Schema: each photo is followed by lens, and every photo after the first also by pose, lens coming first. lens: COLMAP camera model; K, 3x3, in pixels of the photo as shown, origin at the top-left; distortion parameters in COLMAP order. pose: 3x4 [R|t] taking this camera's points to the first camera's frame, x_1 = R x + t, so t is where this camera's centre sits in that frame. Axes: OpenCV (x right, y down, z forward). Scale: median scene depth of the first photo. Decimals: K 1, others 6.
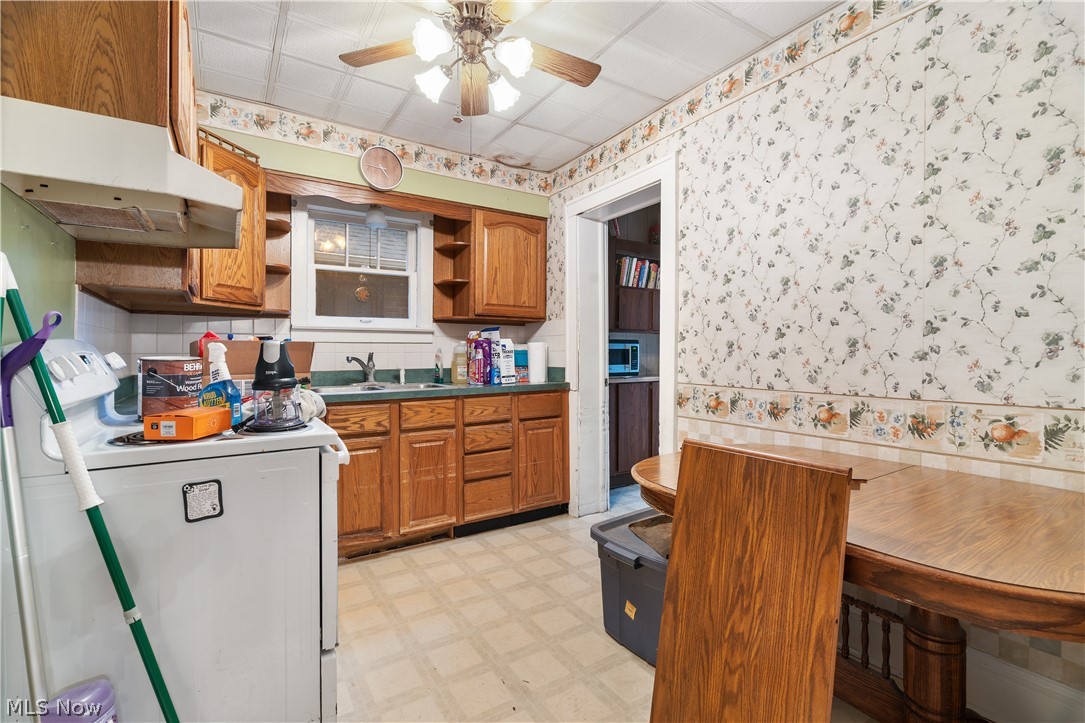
lens RADIAL K [[488.3, 0, 540.2], [0, 488.3, 357.9], [0, 0, 1]] dist [0.002015, 0.000379]
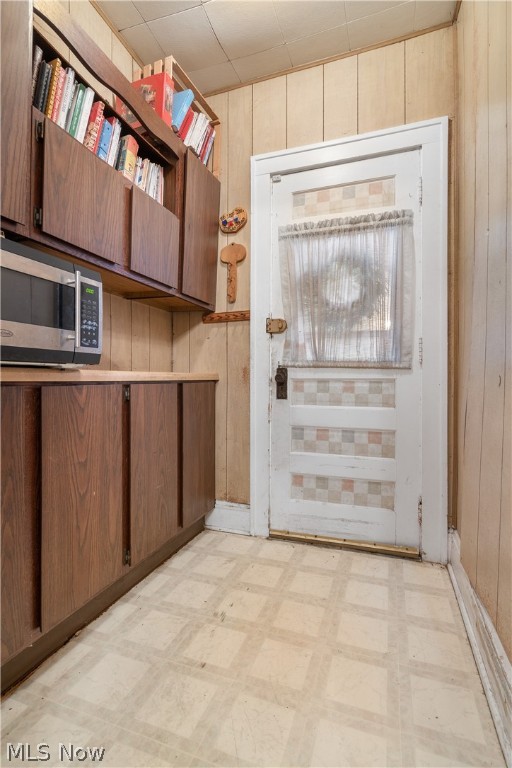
lens RADIAL K [[345.6, 0, 253.5], [0, 345.6, 383.9], [0, 0, 1]] dist [0.002015, 0.000379]
pose [[0.783616, 0.002839, 0.621240, 0.121961], [-0.000337, 0.999991, -0.004145, 0.052307], [-0.621246, 0.003038, 0.783610, 0.690114]]
